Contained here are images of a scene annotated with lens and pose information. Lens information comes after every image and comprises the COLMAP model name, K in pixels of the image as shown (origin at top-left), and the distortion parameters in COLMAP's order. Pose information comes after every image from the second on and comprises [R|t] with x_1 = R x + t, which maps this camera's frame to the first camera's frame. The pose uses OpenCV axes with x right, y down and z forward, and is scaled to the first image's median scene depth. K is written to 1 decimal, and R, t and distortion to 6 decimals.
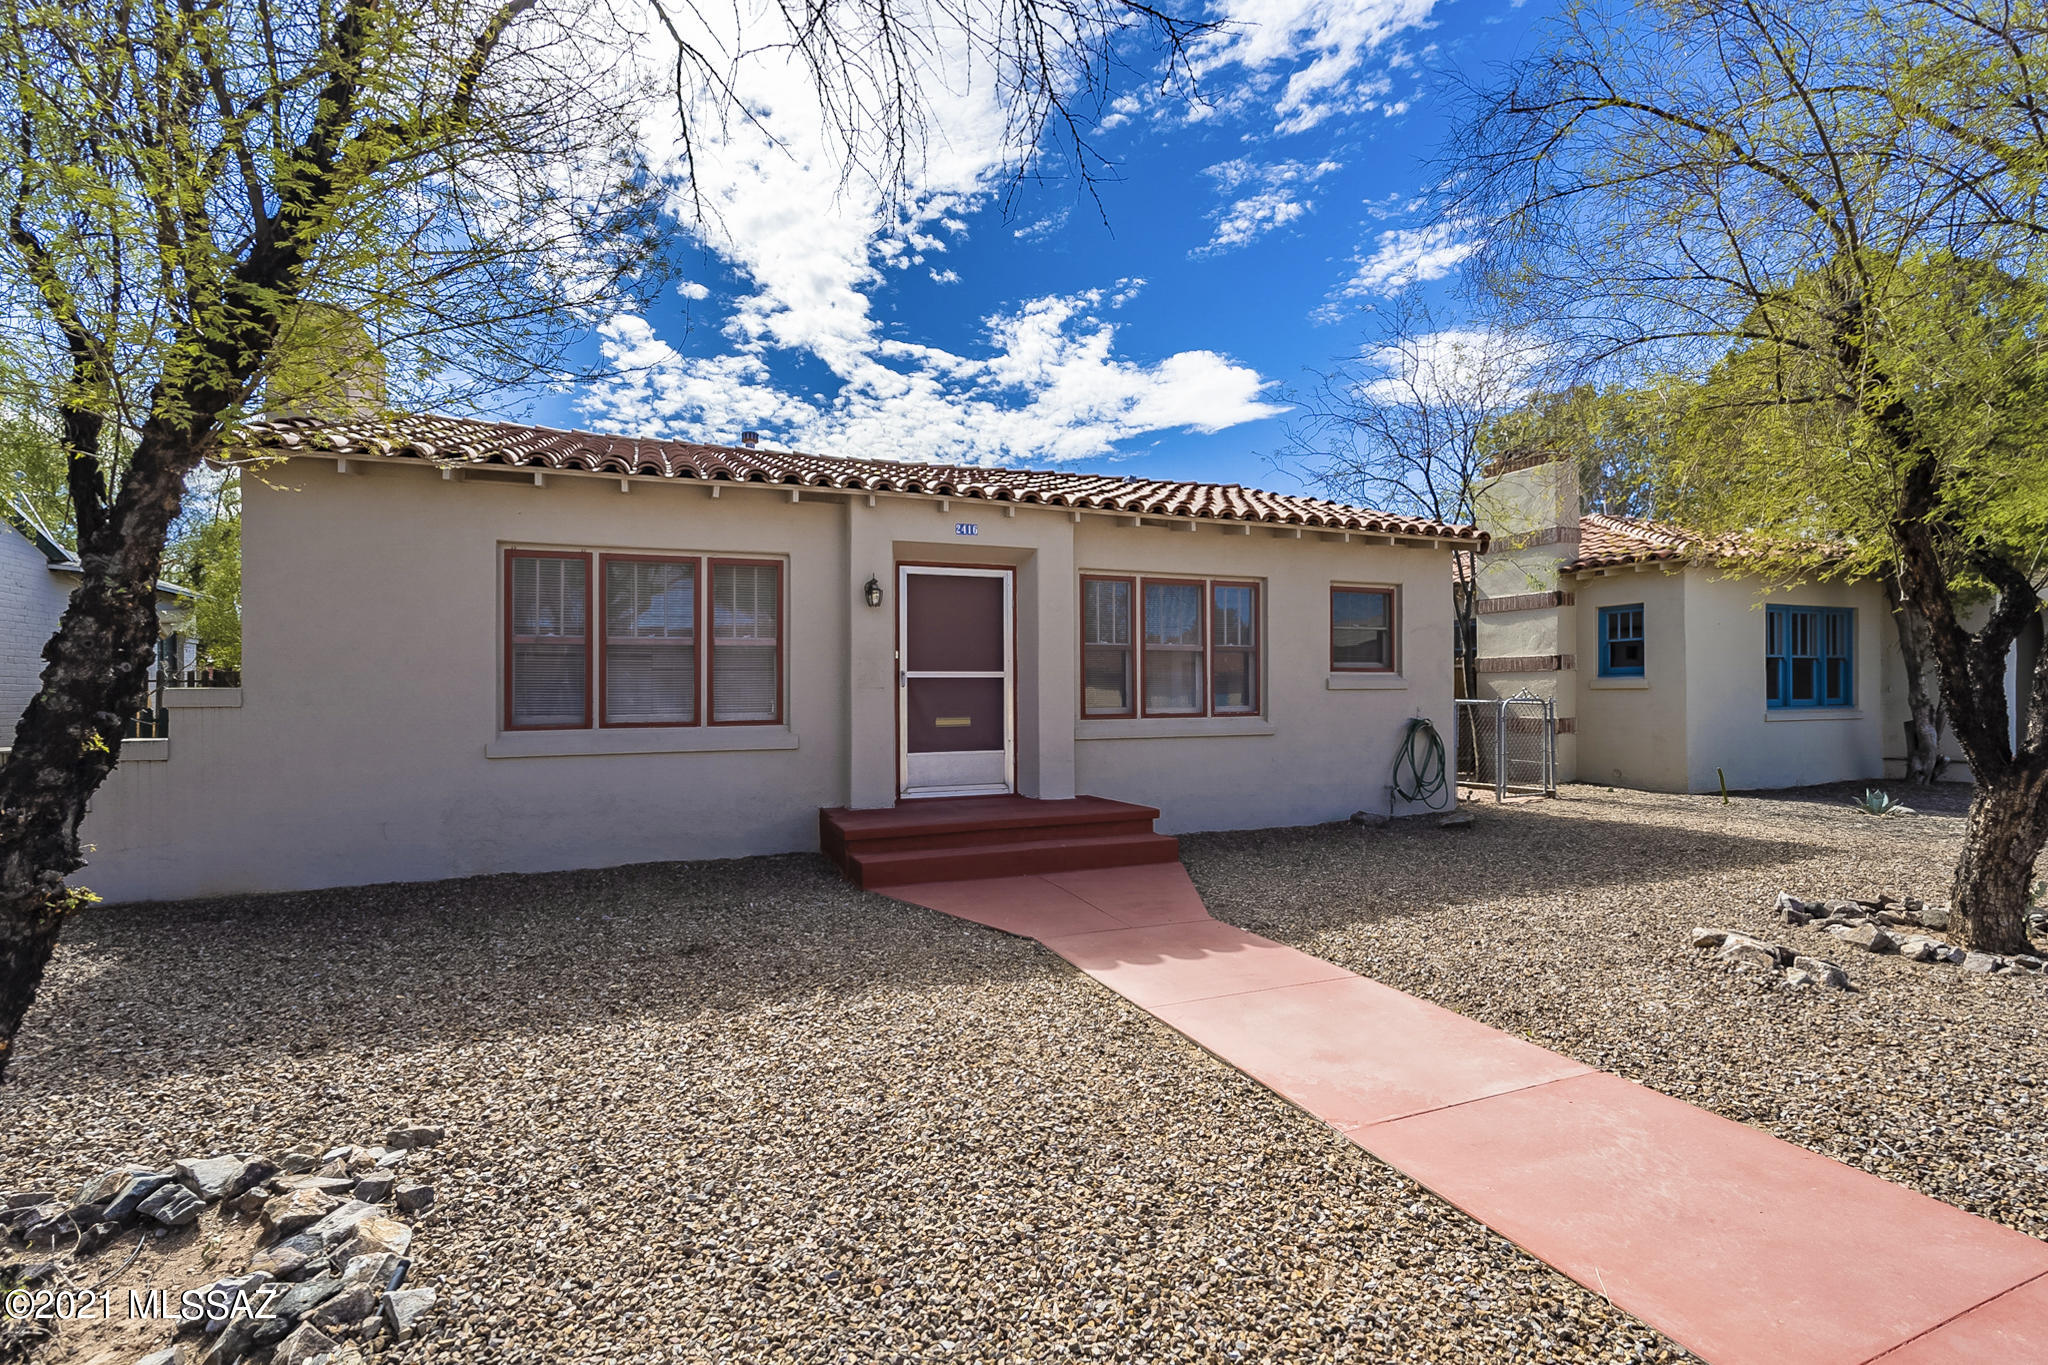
lens RADIAL K [[916.5, 0, 1023.1], [0, 916.5, 702.0], [0, 0, 1]] dist [-0.000820, 0.000332]
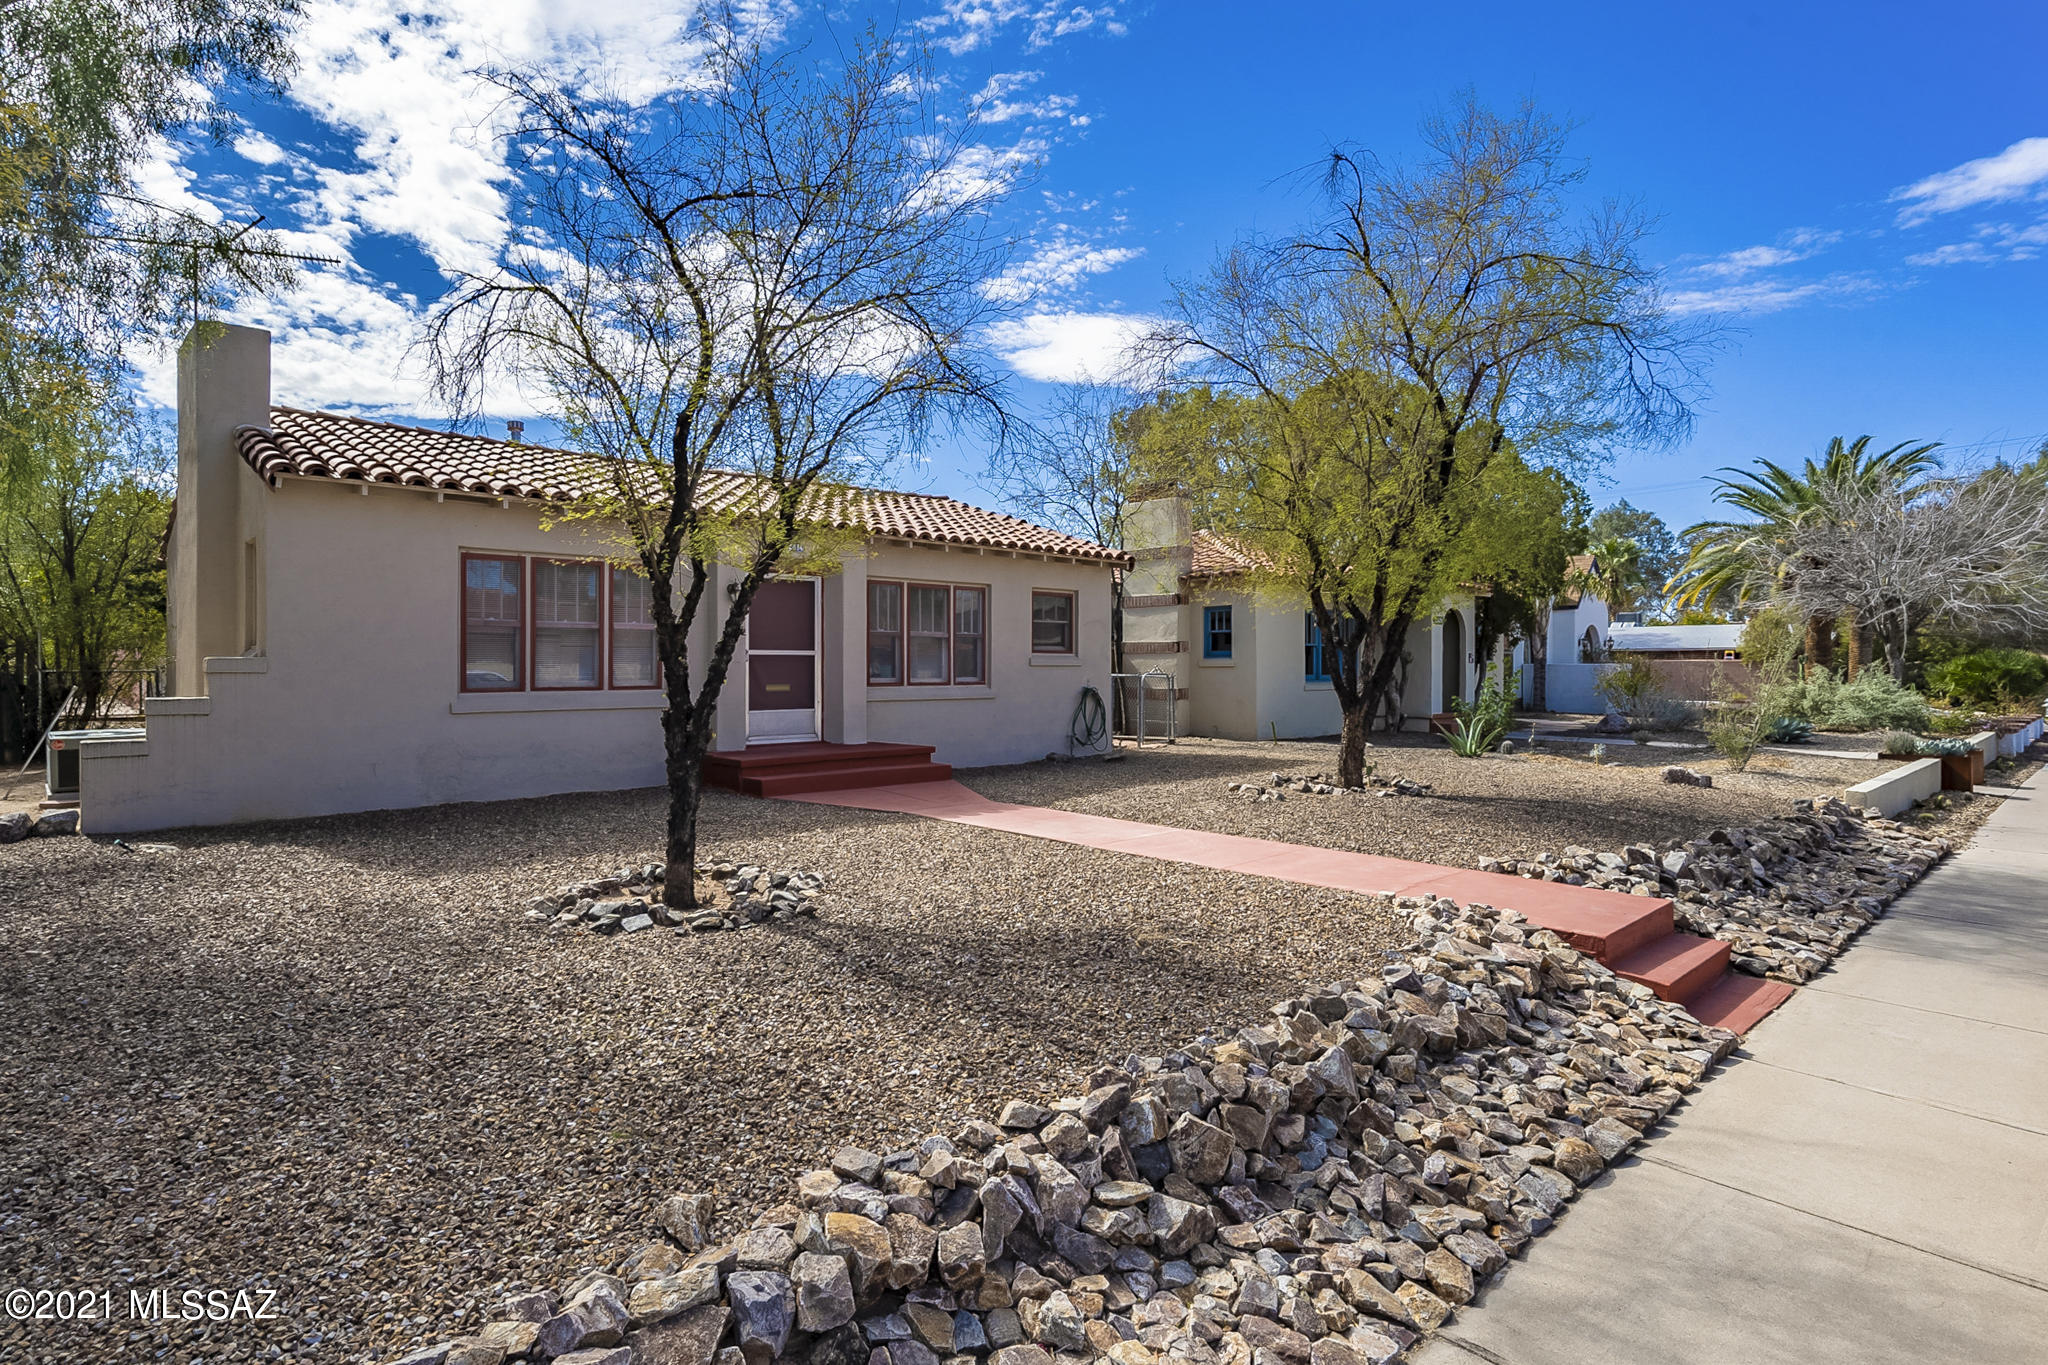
lens RADIAL K [[1052.5, 0, 1021.7], [0, 1052.5, 675.5], [0, 0, 1]] dist [0.000005, -0.000117]
pose [[0.930485, 0.004447, 0.366303, -0.275998], [-0.003360, 0.999988, -0.003606, 0.007283], [-0.366315, 0.002124, 0.930488, -0.500329]]
